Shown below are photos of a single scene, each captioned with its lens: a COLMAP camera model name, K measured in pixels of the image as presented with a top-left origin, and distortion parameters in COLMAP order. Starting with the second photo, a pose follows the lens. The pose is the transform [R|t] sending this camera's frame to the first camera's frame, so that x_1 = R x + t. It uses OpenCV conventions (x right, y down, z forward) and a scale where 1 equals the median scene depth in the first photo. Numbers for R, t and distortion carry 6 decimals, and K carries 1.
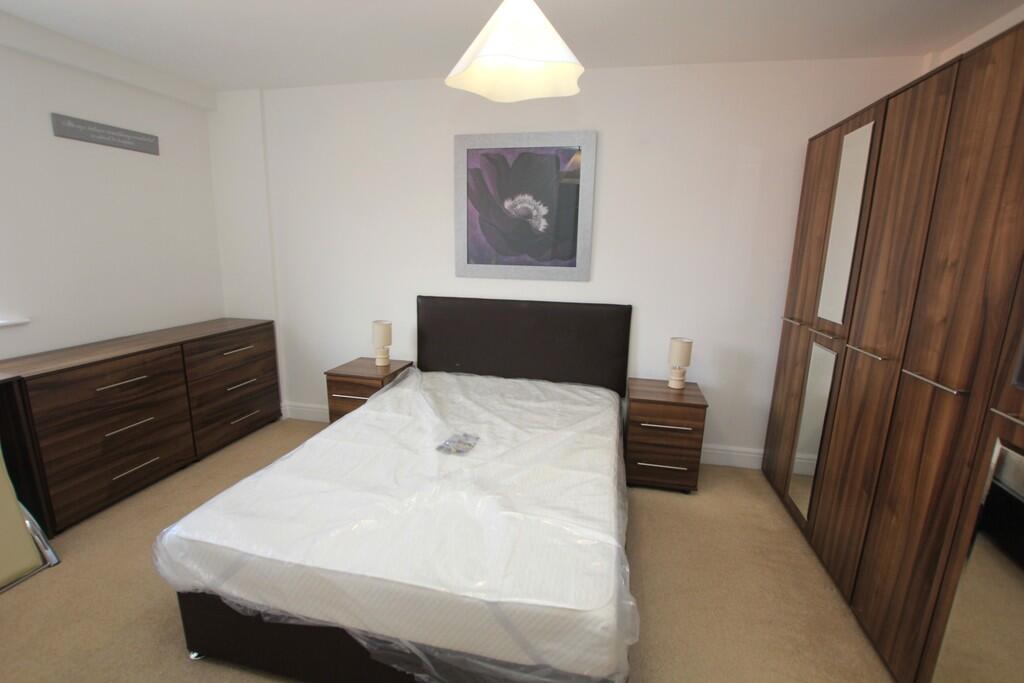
lens RADIAL K [[470.5, 0, 513.2], [0, 470.5, 341.5], [0, 0, 1]] dist [-0.020582, -0.001444]
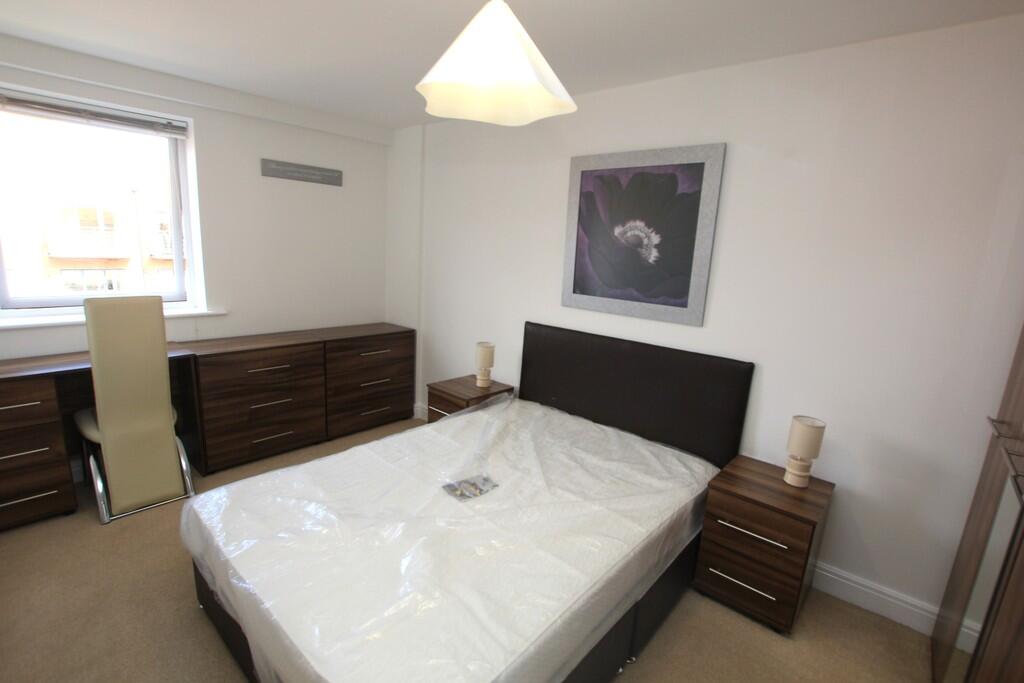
lens RADIAL K [[470.5, 0, 511.0], [0, 470.5, 345.2], [0, 0, 1]] dist [-0.020582, -0.001444]
pose [[0.878268, 0.124974, -0.461549, 0.256206], [-0.135514, 0.990721, 0.010394, -0.061161], [0.458565, 0.053417, 0.887054, 0.133018]]
